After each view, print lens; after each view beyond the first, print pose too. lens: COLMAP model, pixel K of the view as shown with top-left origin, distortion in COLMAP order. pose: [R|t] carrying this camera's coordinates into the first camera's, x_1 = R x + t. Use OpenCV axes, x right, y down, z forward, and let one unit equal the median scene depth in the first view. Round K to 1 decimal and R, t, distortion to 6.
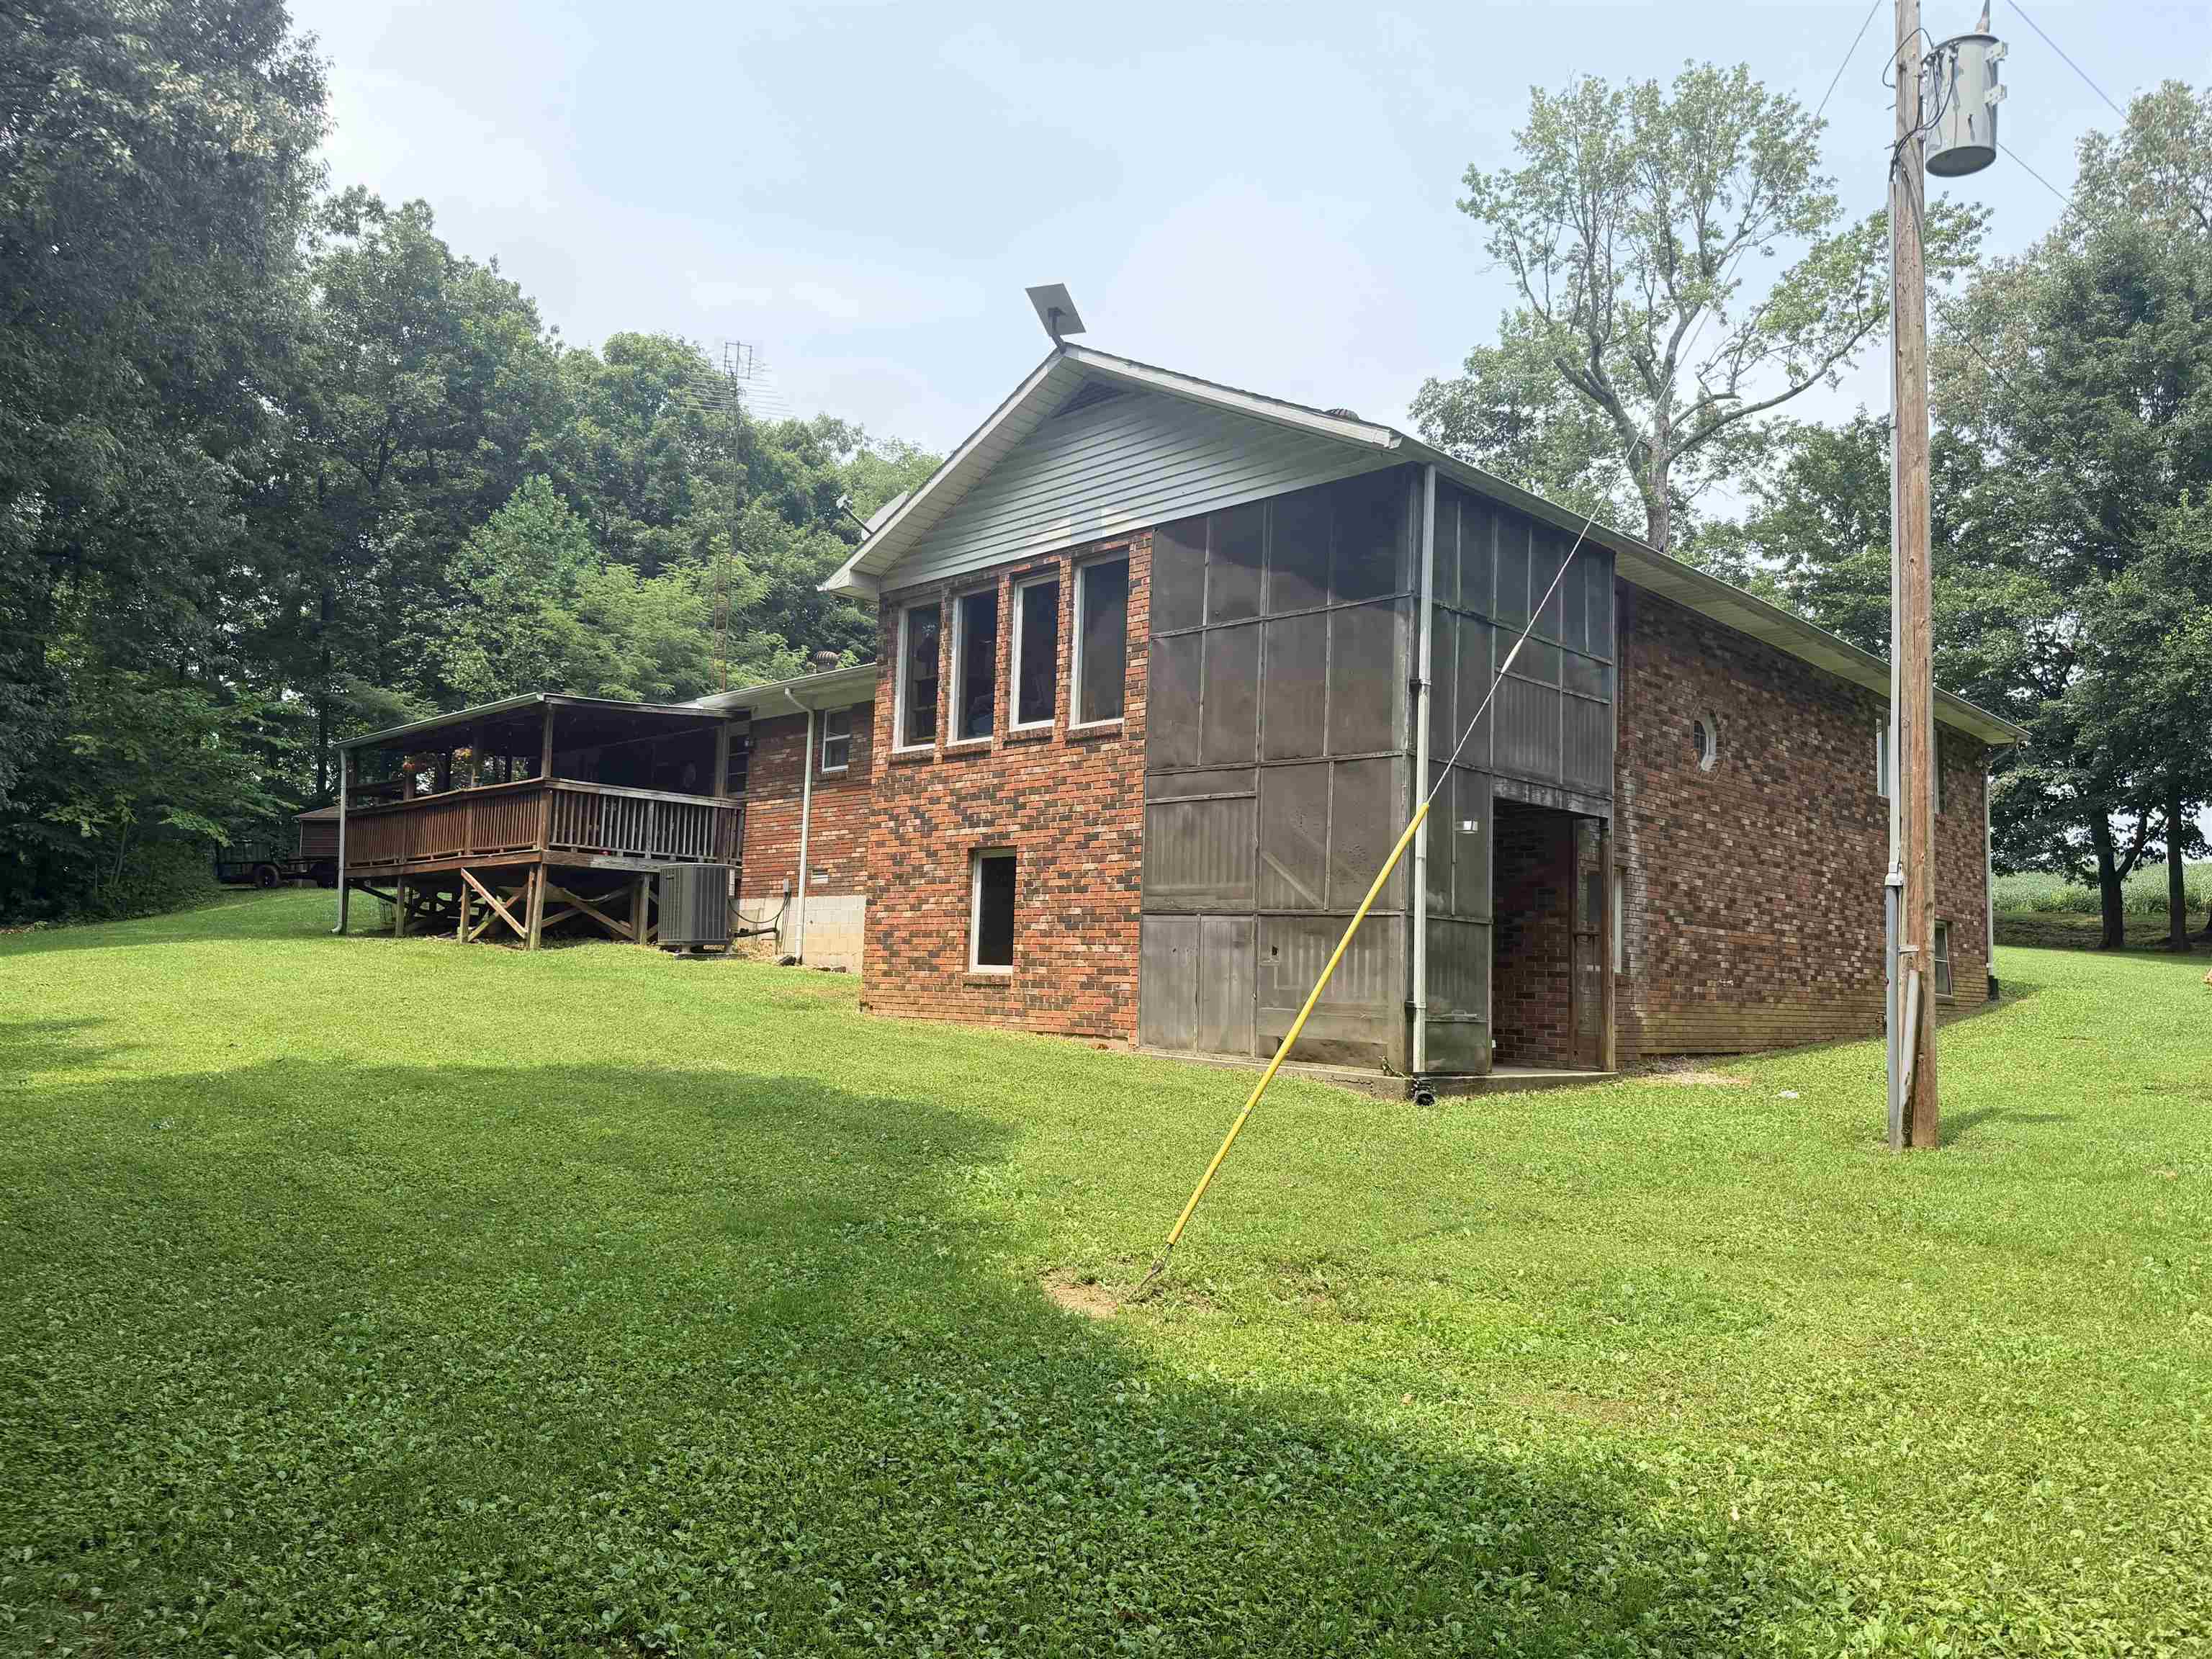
lens RADIAL K [[1544.8, 0, 1108.7], [0, 1544.8, 833.0], [0, 0, 1]] dist [0.054323, -0.000254]
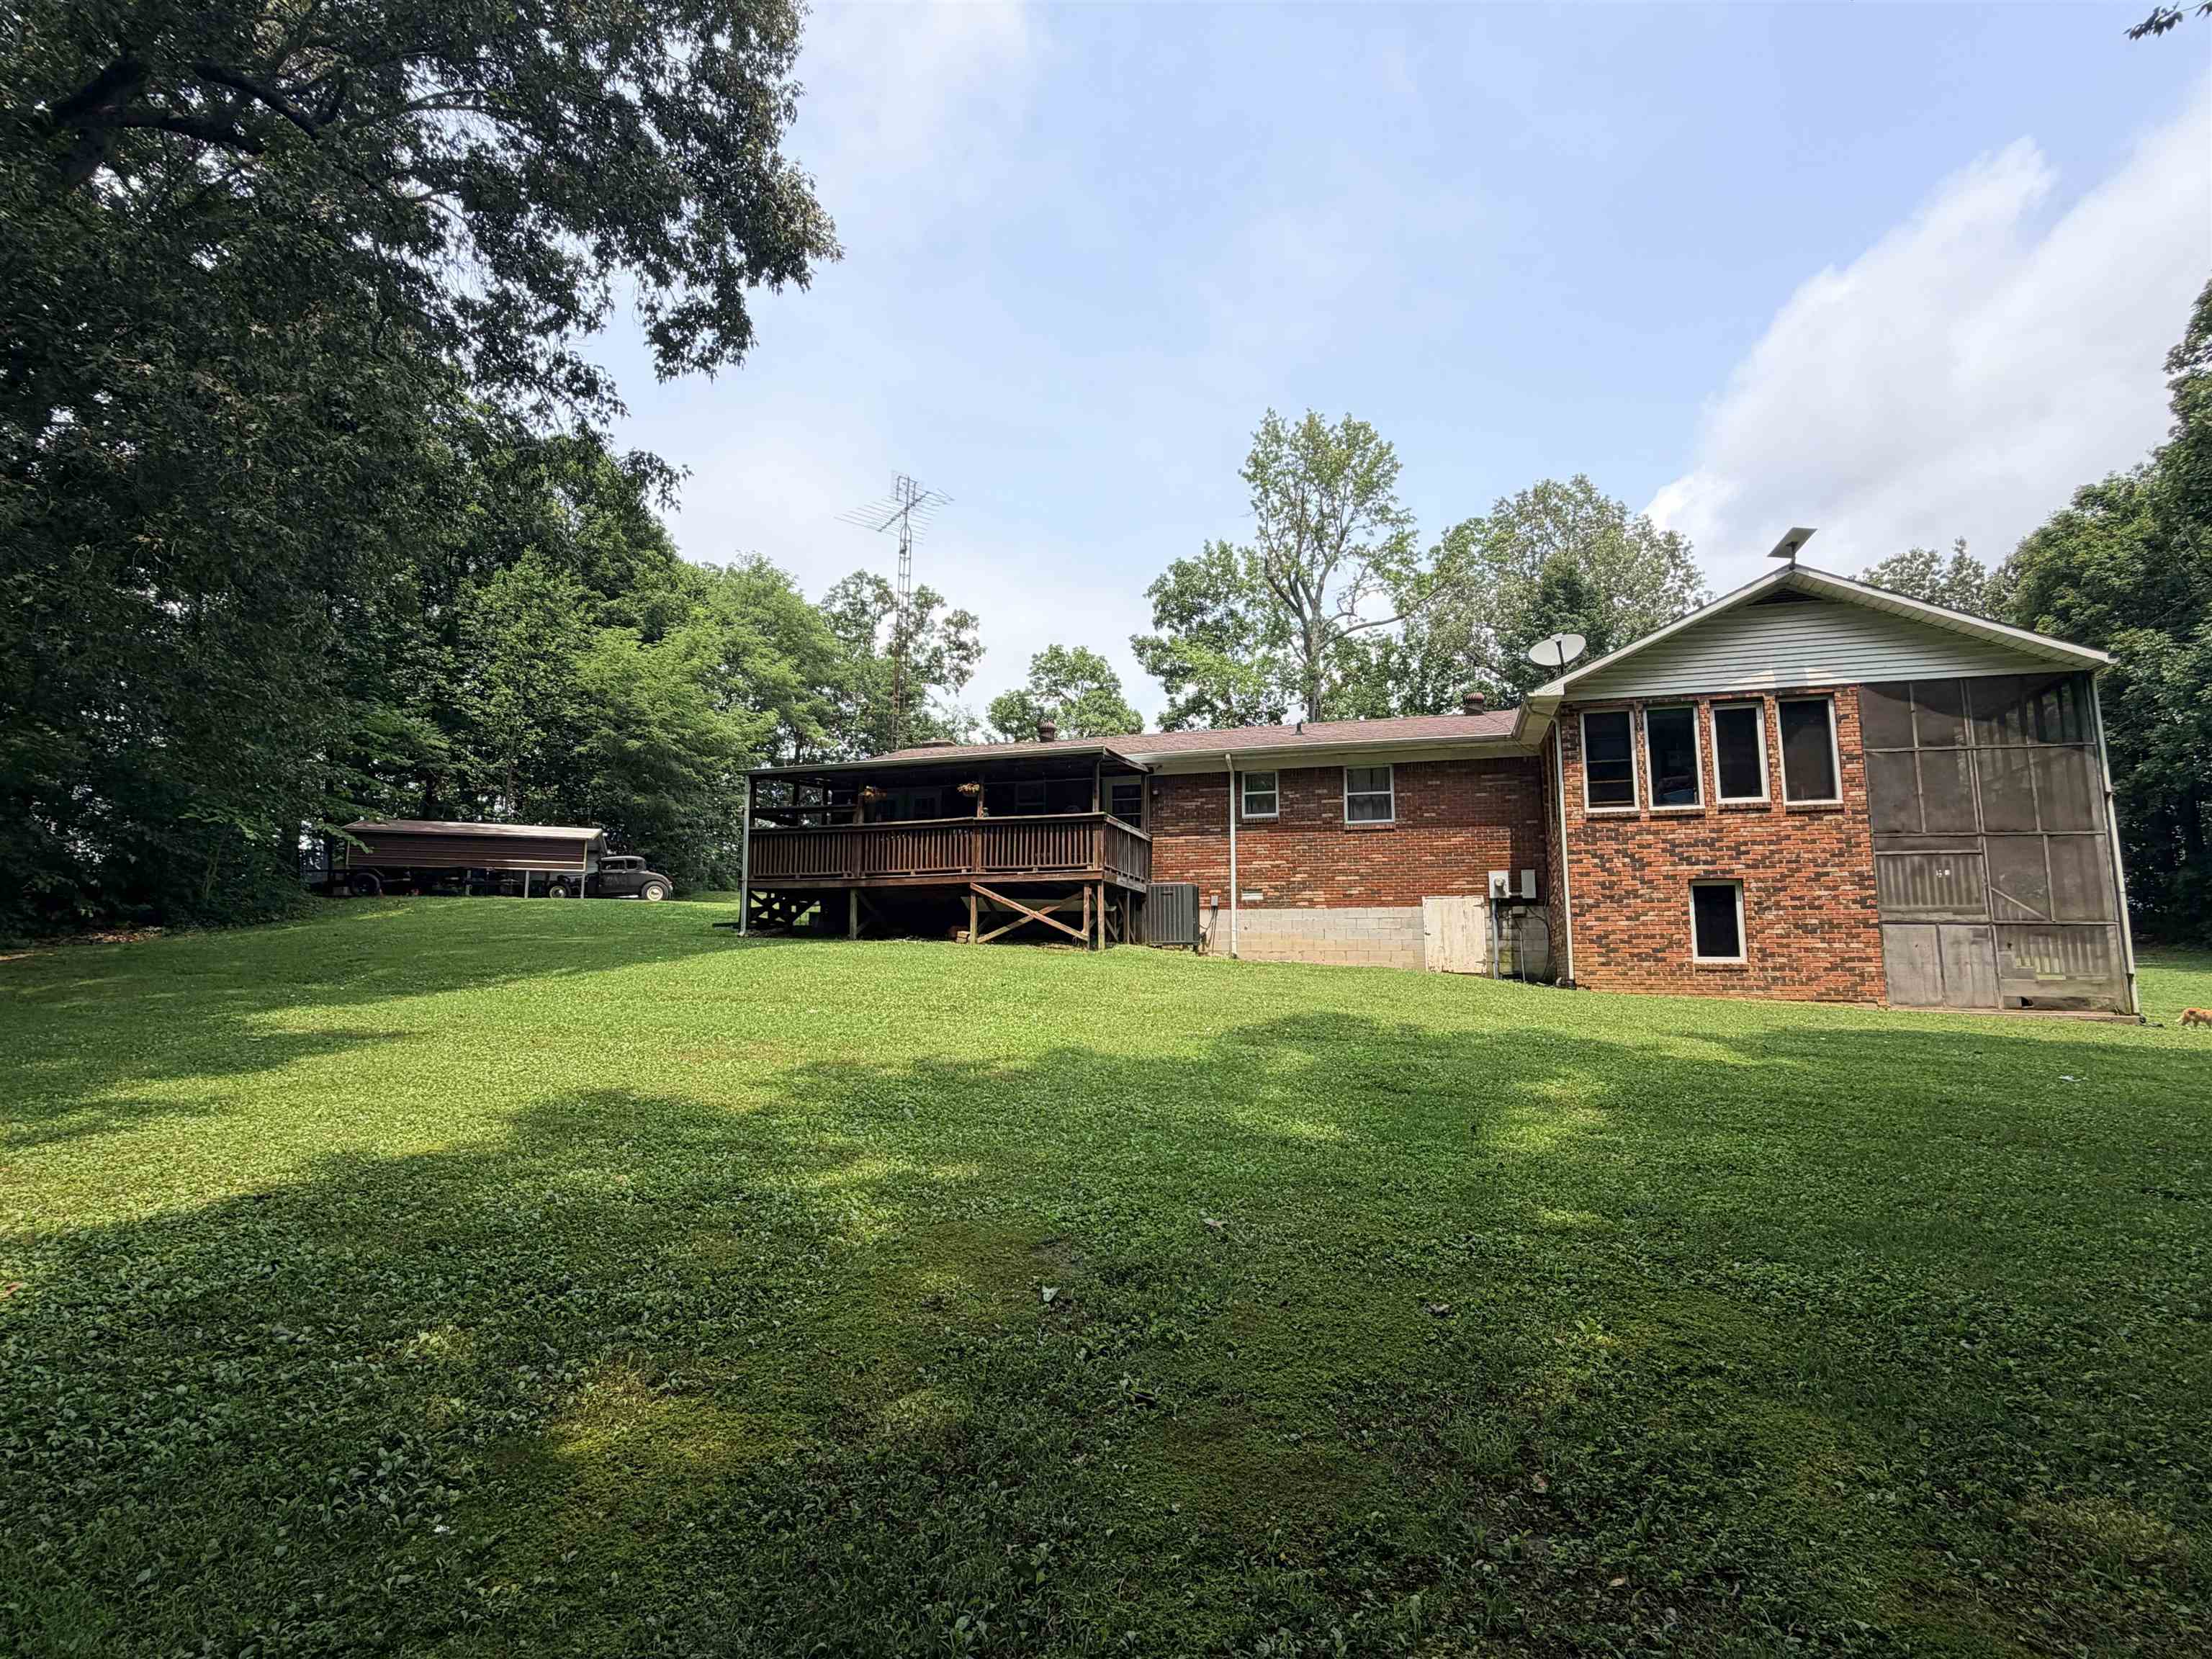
lens RADIAL K [[1048.6, 0, 1106.4], [0, 1048.6, 828.0], [0, 0, 1]] dist [-0.002178, -0.000148]
pose [[0.886657, 0.041099, 0.460597, -1.125219], [-0.024824, 0.998837, -0.041339, 0.017294], [-0.461760, 0.025220, 0.886646, 0.380345]]
